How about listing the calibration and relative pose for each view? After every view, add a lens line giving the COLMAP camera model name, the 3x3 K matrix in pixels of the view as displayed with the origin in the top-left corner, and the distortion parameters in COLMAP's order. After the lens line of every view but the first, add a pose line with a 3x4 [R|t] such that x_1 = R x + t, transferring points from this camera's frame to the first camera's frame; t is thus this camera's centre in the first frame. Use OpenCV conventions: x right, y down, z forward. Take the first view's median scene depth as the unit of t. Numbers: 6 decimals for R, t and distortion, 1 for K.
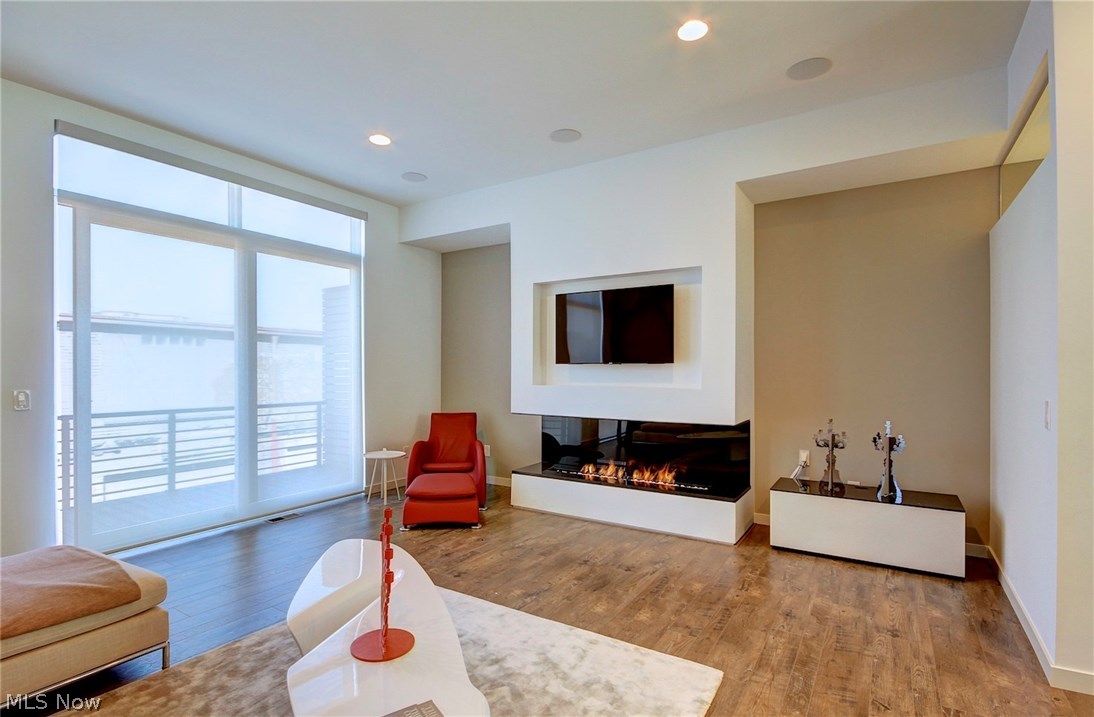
lens RADIAL K [[534.7, 0, 547.0], [0, 534.7, 368.9], [0, 0, 1]] dist [0.000499, 0.000221]
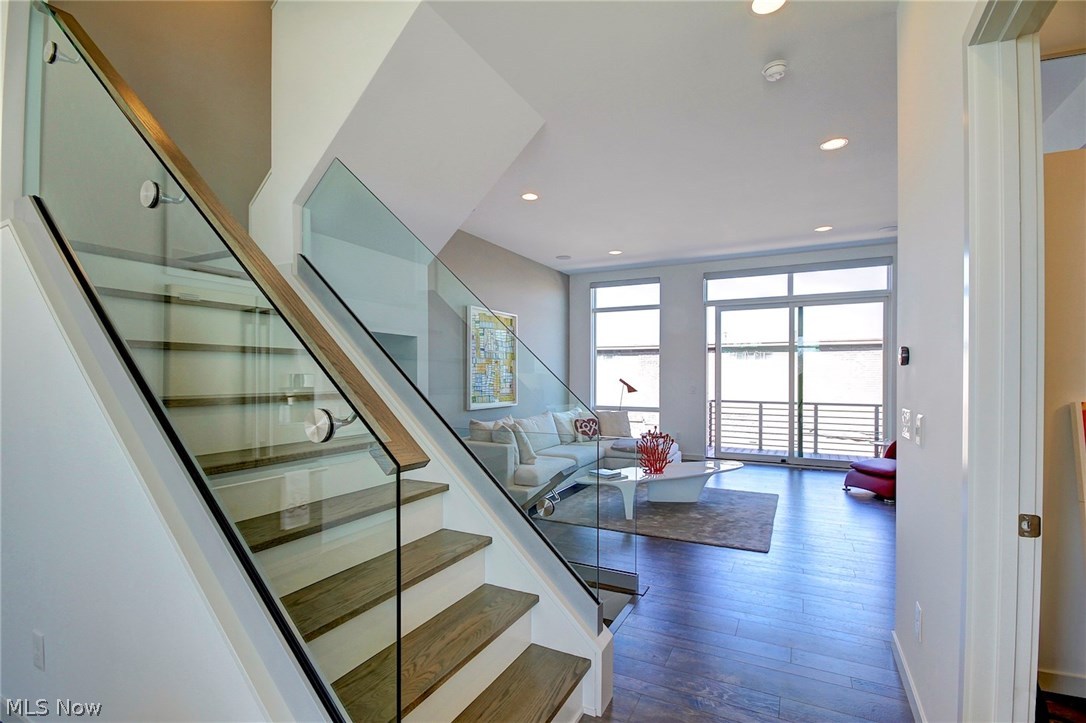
lens RADIAL K [[504.8, 0, 548.1], [0, 504.8, 376.8], [0, 0, 1]] dist [-0.000400, 0.000125]
pose [[0.102280, 0.003068, -0.994751, 1.005341], [-0.003432, 0.999990, 0.002731, -0.003620], [0.994750, 0.003135, 0.102289, 0.060226]]
